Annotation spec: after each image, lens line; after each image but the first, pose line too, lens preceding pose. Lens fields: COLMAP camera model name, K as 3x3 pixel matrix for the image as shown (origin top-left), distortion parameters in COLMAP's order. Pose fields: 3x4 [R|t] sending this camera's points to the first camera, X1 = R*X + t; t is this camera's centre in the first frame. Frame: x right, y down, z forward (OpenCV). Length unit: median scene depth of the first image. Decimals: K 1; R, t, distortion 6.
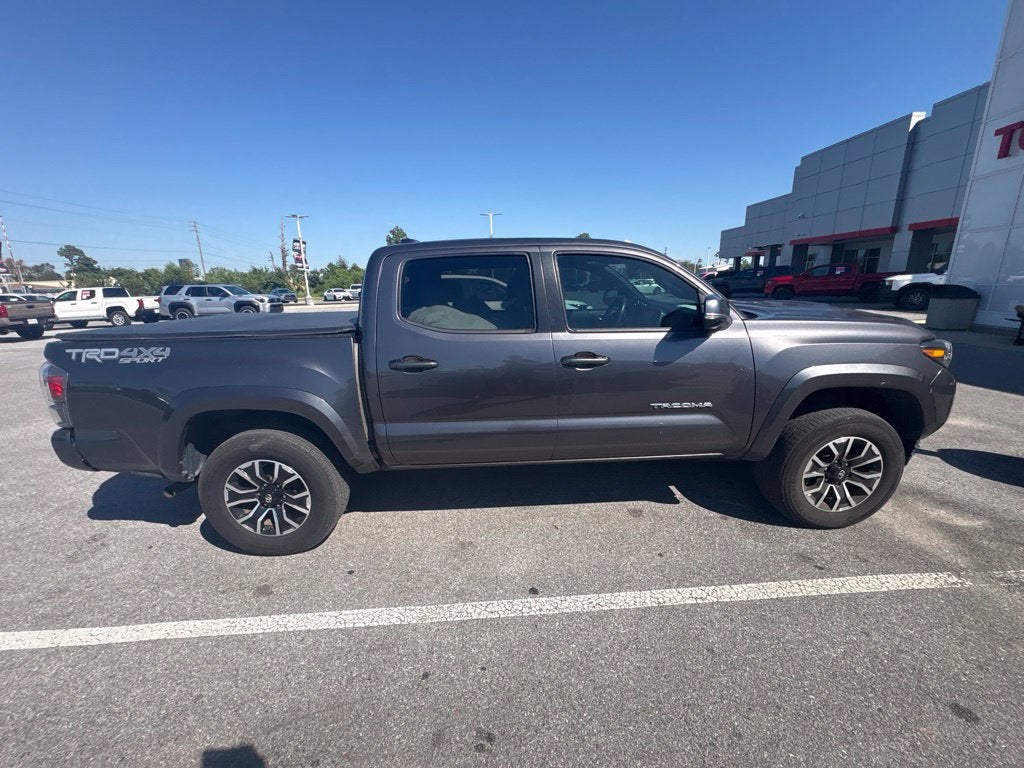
lens RADIAL K [[403.0, 0, 512.0], [0, 403.0, 384.0], [0, 0, 1]] dist [0.000477, -0.000051]
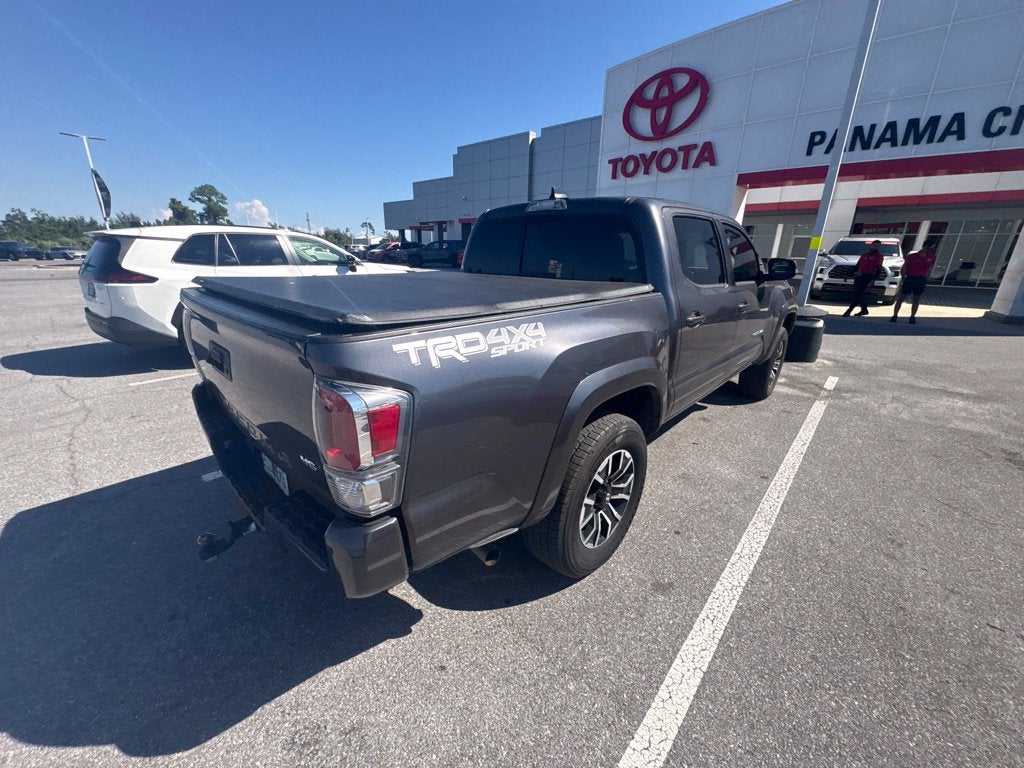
lens RADIAL K [[402.5, 0, 511.1], [0, 402.5, 384.2], [0, 0, 1]] dist [0.000524, -0.000147]
pose [[0.708103, -0.187799, 0.680677, -1.241540], [0.139355, 0.982191, 0.126017, -0.075593], [-0.692221, 0.005623, 0.721663, 0.534873]]
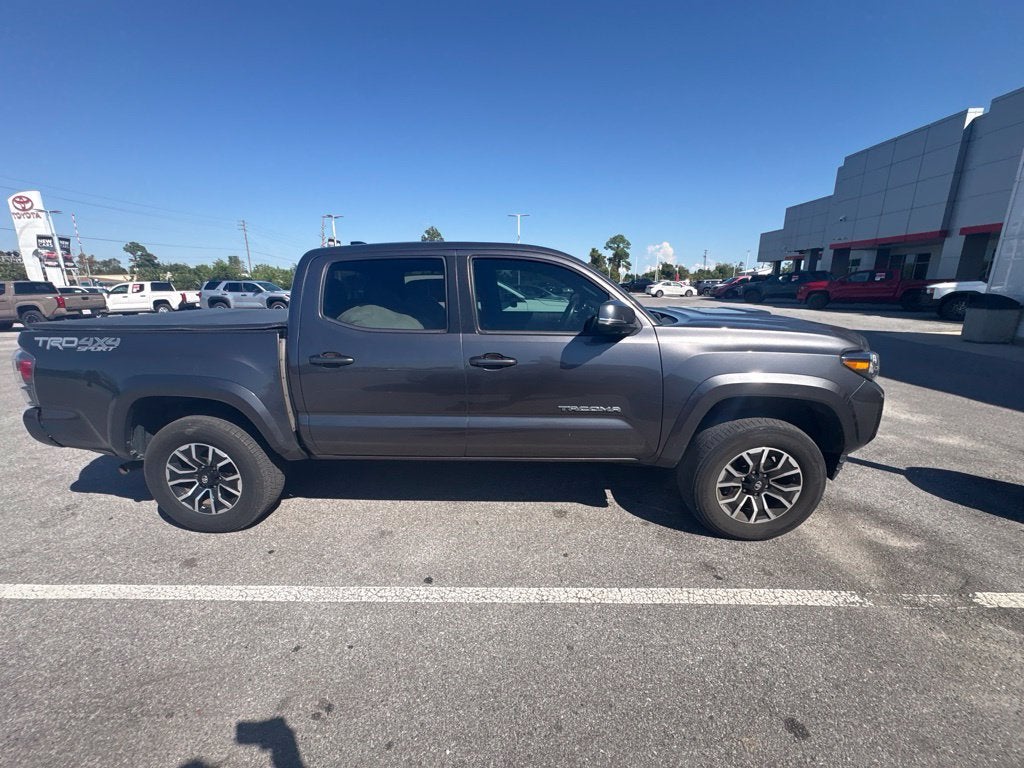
lens RADIAL K [[403.0, 0, 512.0], [0, 403.0, 384.0], [0, 0, 1]] dist [0.000477, -0.000051]
pose [[0.996720, 0.034948, -0.072993, 0.287018], [-0.035070, 0.999385, -0.000393, -0.001471], [0.072935, 0.002952, 0.997332, -0.023365]]
